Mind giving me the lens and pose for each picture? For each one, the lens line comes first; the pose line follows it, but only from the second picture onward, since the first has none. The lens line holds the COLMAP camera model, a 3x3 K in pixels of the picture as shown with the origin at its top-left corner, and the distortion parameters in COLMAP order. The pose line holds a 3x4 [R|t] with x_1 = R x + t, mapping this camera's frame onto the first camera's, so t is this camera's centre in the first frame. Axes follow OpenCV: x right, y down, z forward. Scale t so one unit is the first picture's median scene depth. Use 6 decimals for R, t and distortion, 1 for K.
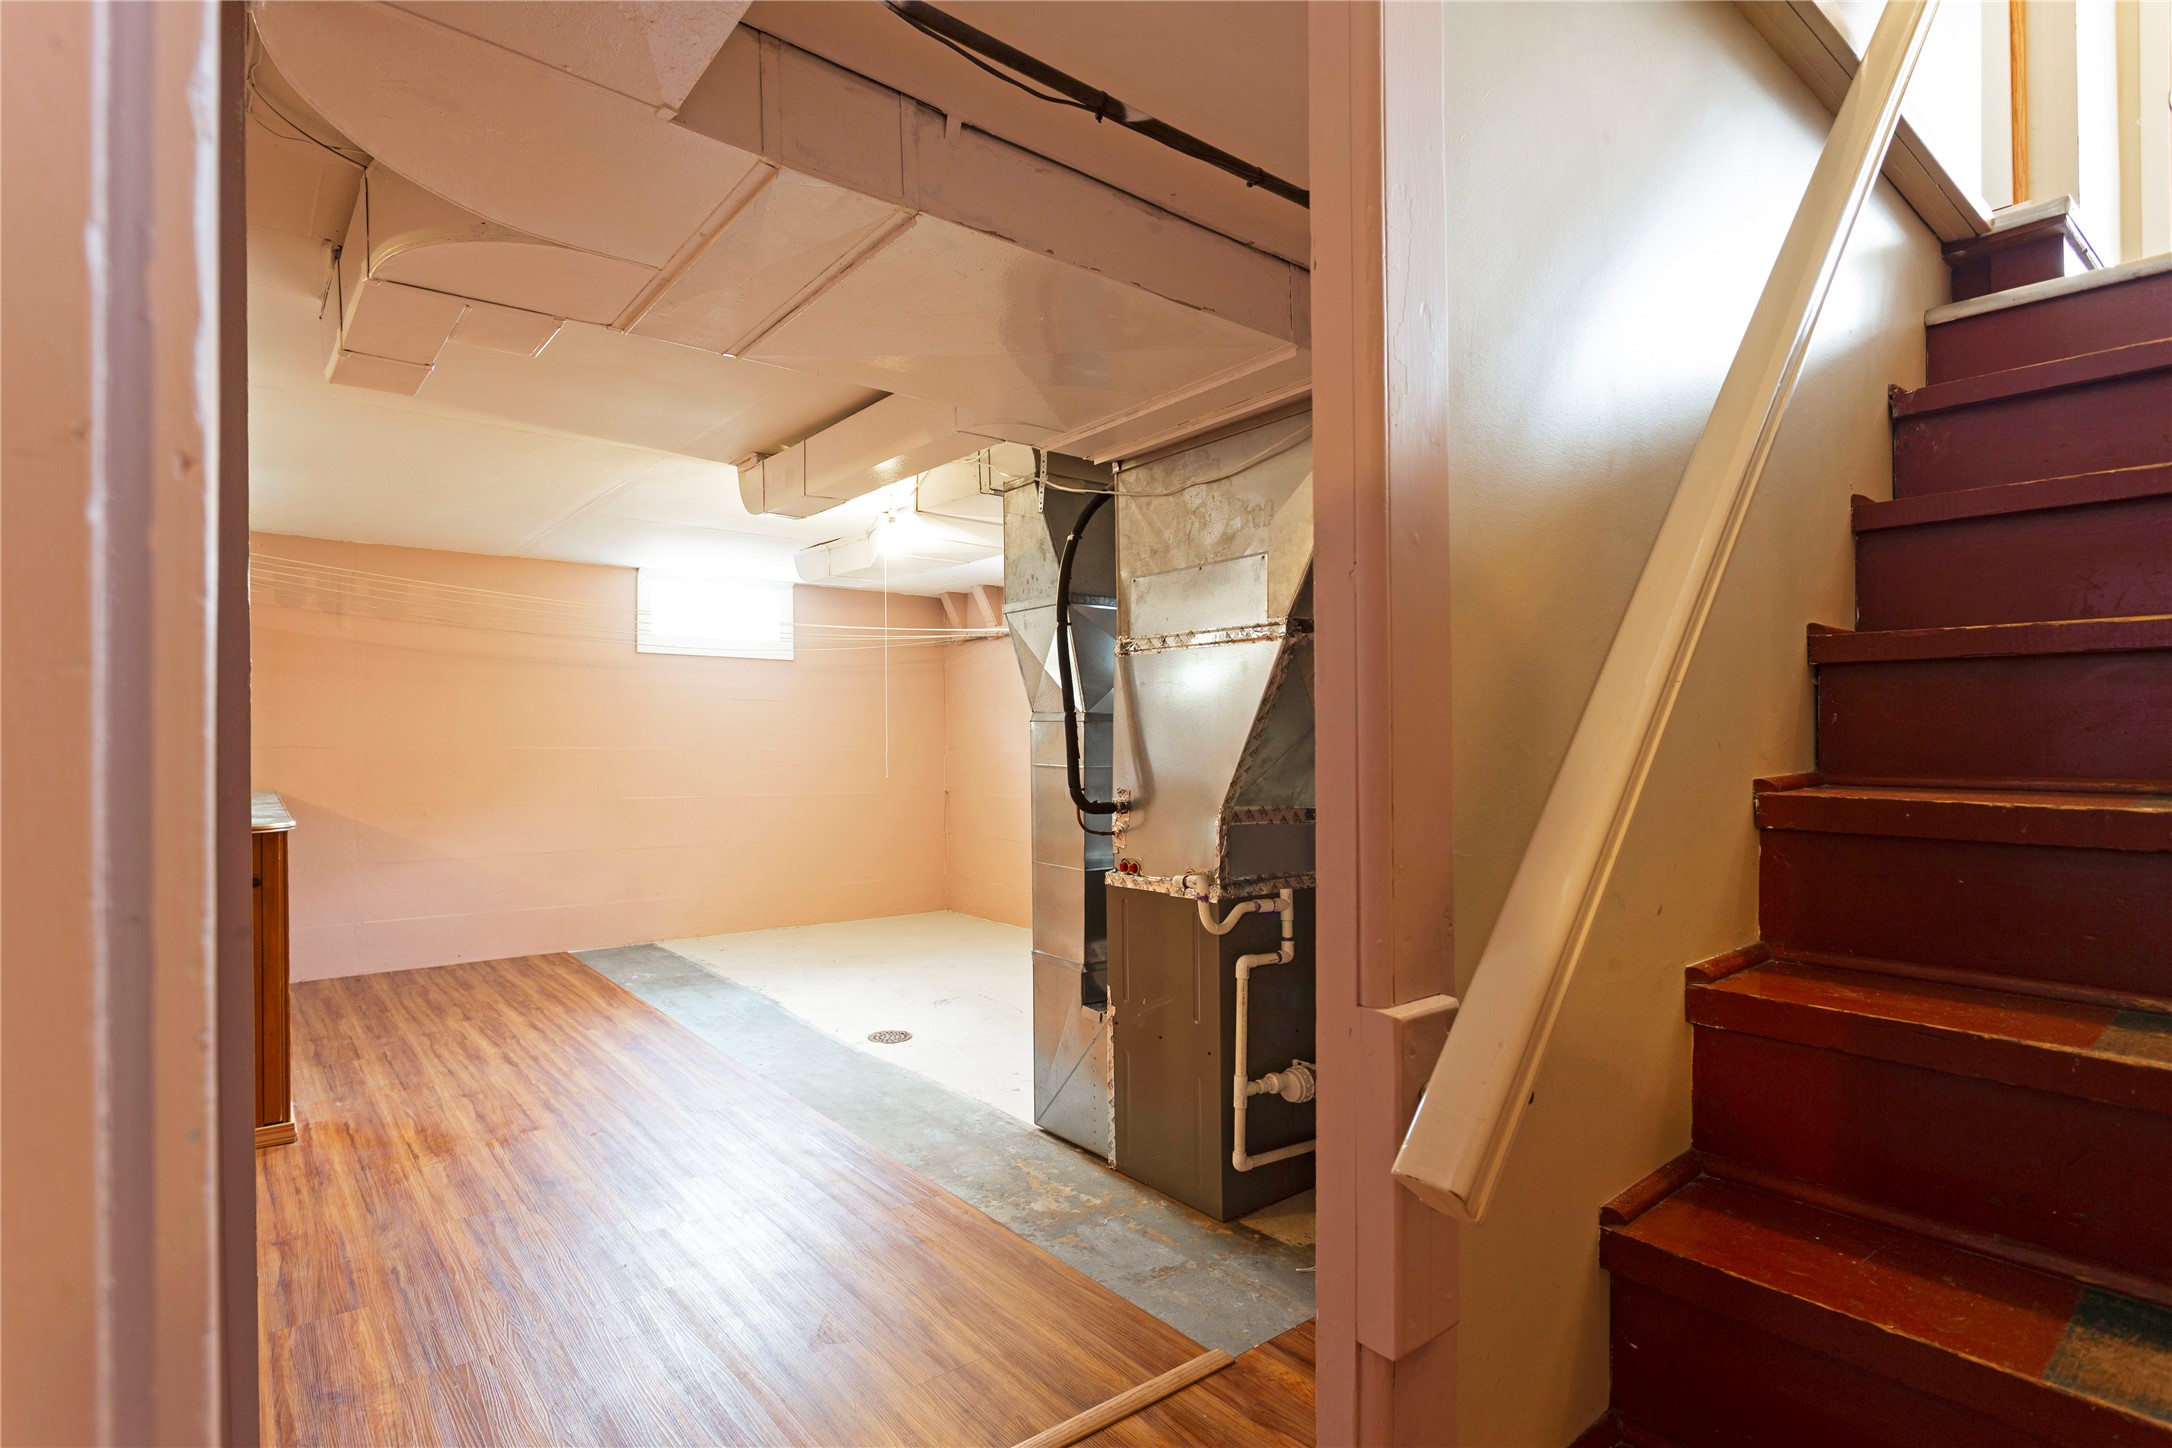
lens RADIAL K [[1082.1, 0, 1078.3], [0, 1082.1, 784.7], [0, 0, 1]] dist [-0.000155, 0.000156]
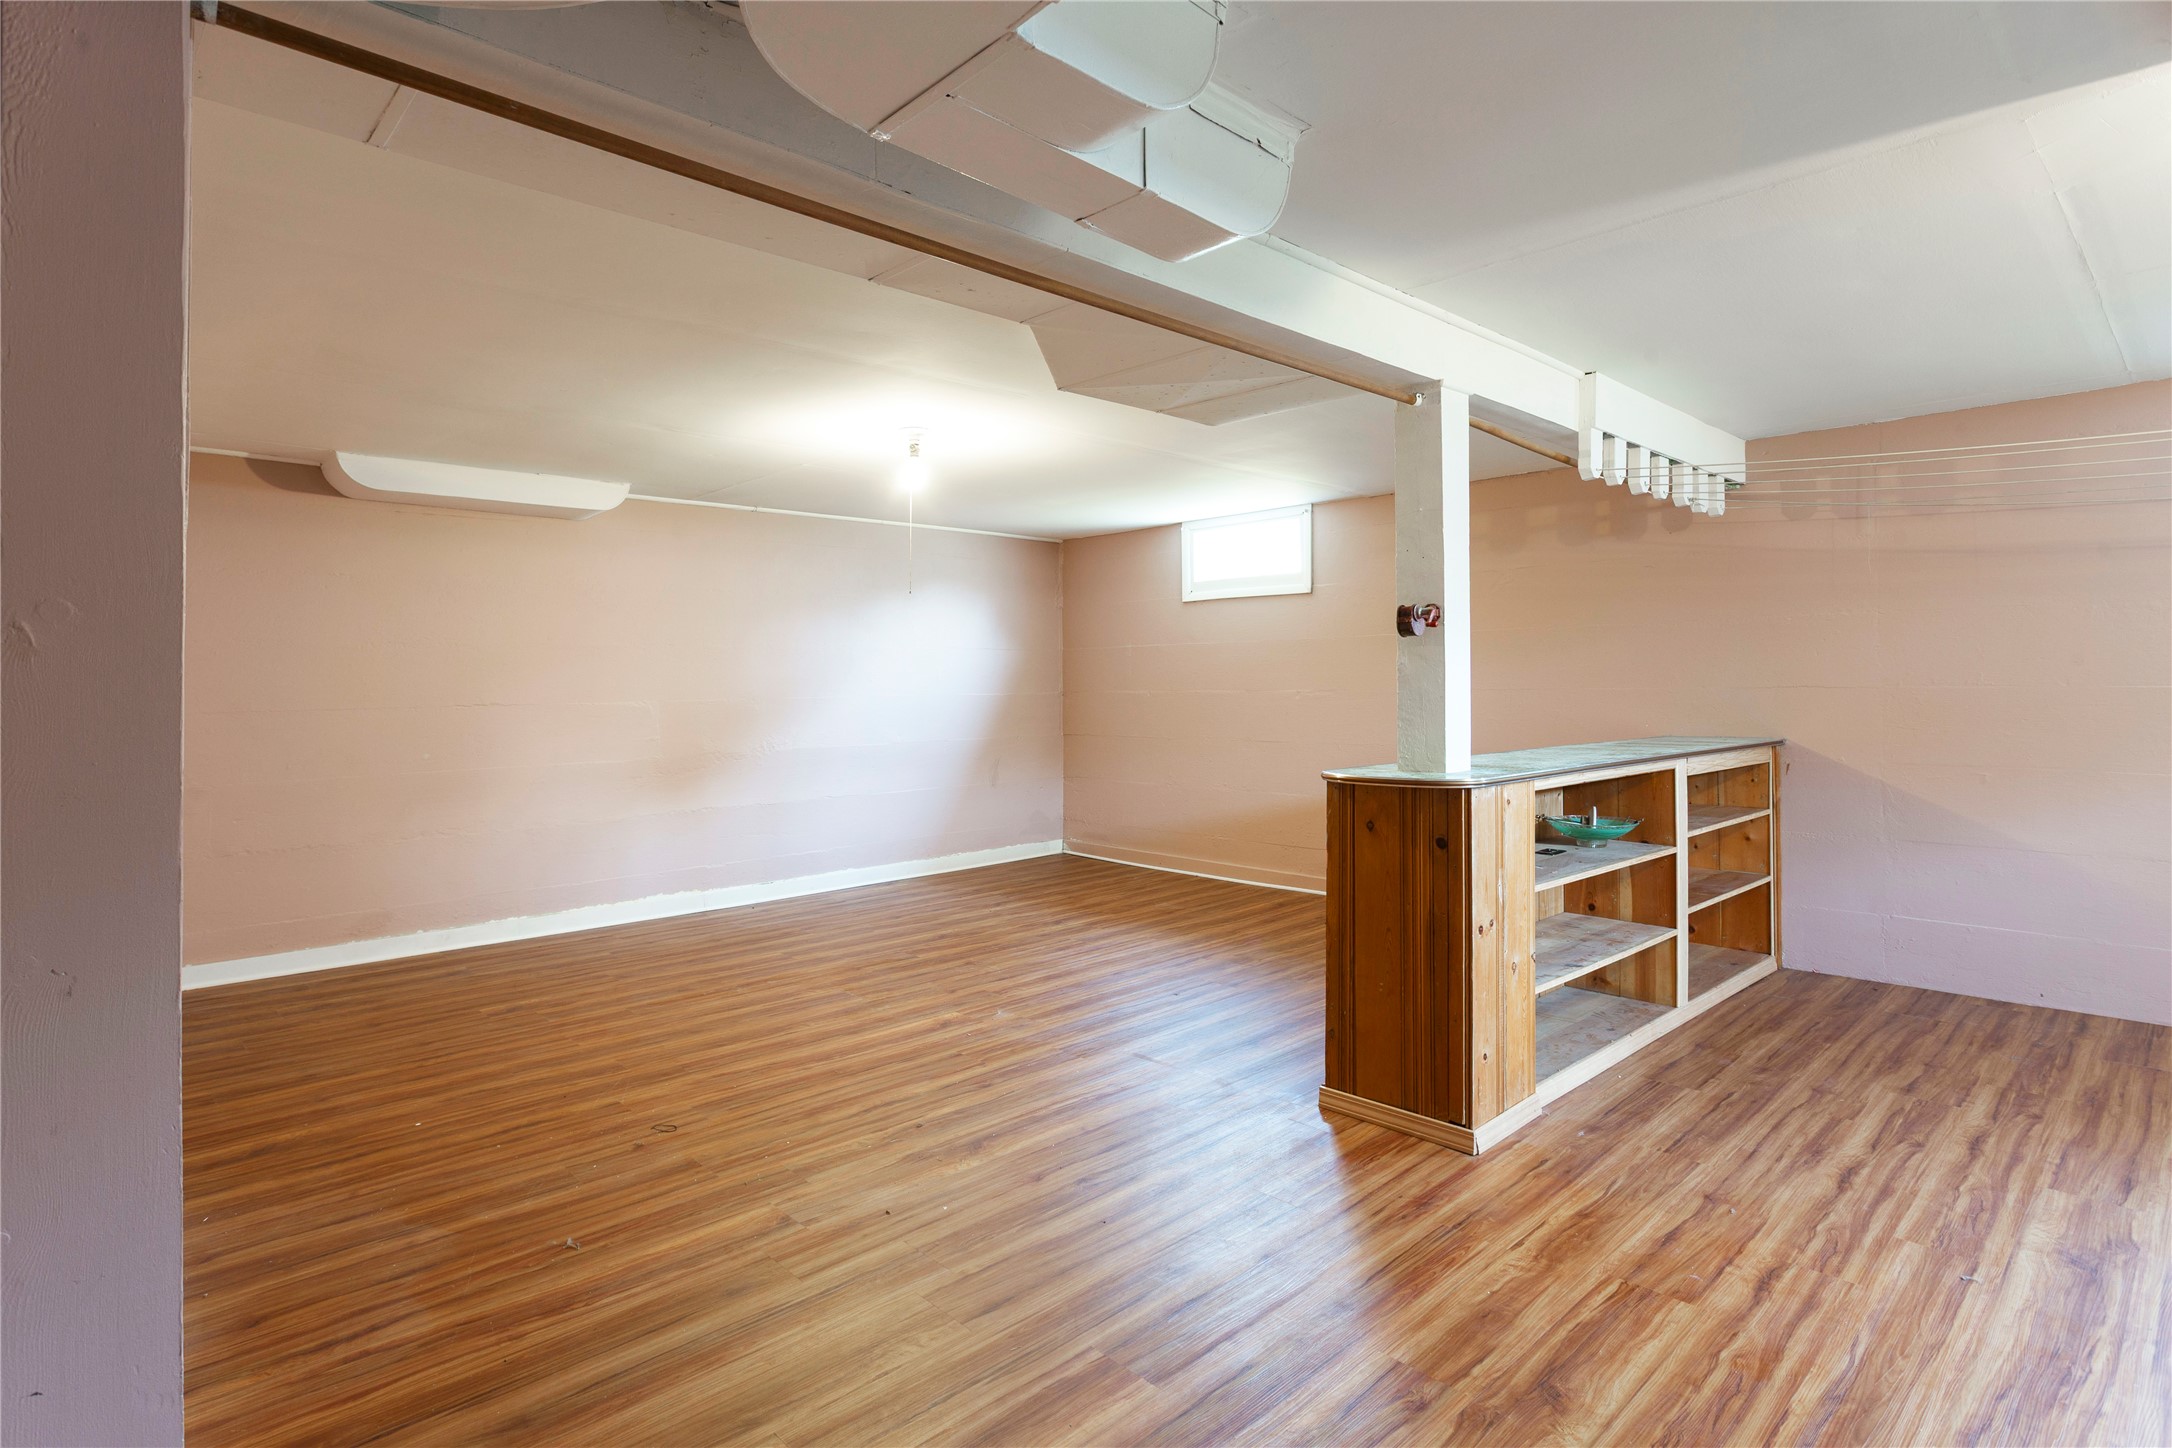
lens RADIAL K [[1092.7, 0, 1081.0], [0, 1092.7, 680.9], [0, 0, 1]] dist [0.001226, 0.000372]
pose [[0.082115, -0.005144, -0.996610, 0.094171], [-0.029007, 0.999551, -0.007549, -0.023474], [0.996201, 0.029529, 0.081929, 0.536520]]
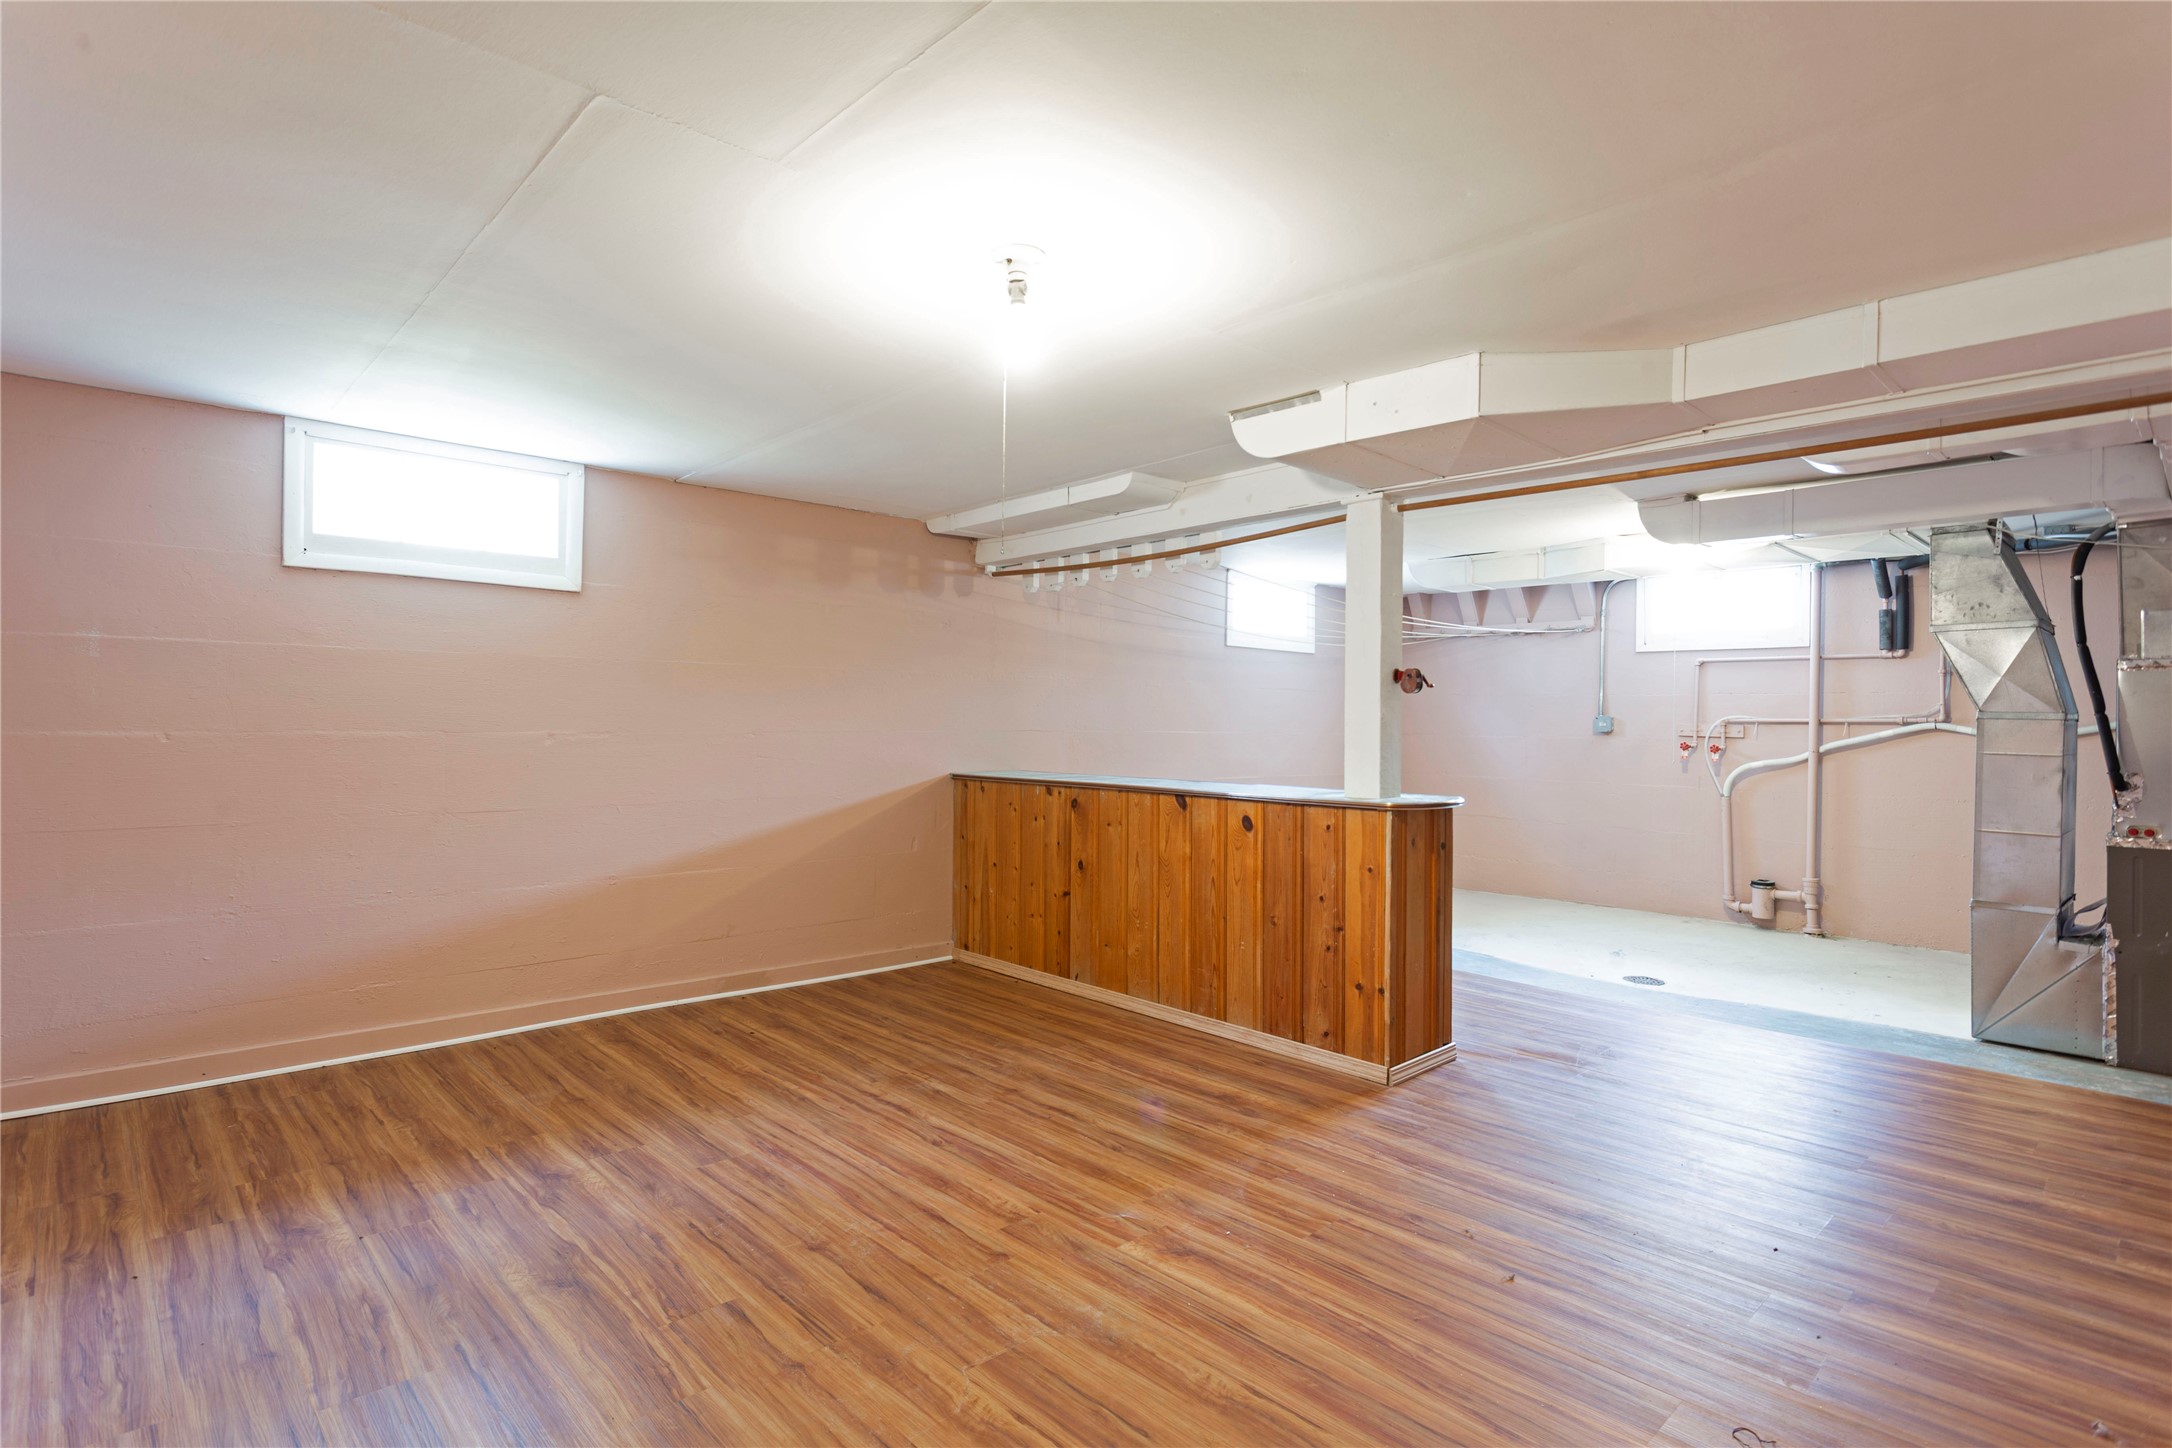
lens RADIAL K [[1093.4, 0, 1087.1], [0, 1093.4, 754.1], [0, 0, 1]] dist [0.000602, 0.001199]
pose [[0.996830, 0.004989, 0.079405, -1.090849], [-0.004155, 0.999935, -0.010663, 0.001237], [-0.079453, 0.010299, 0.996785, -0.179208]]
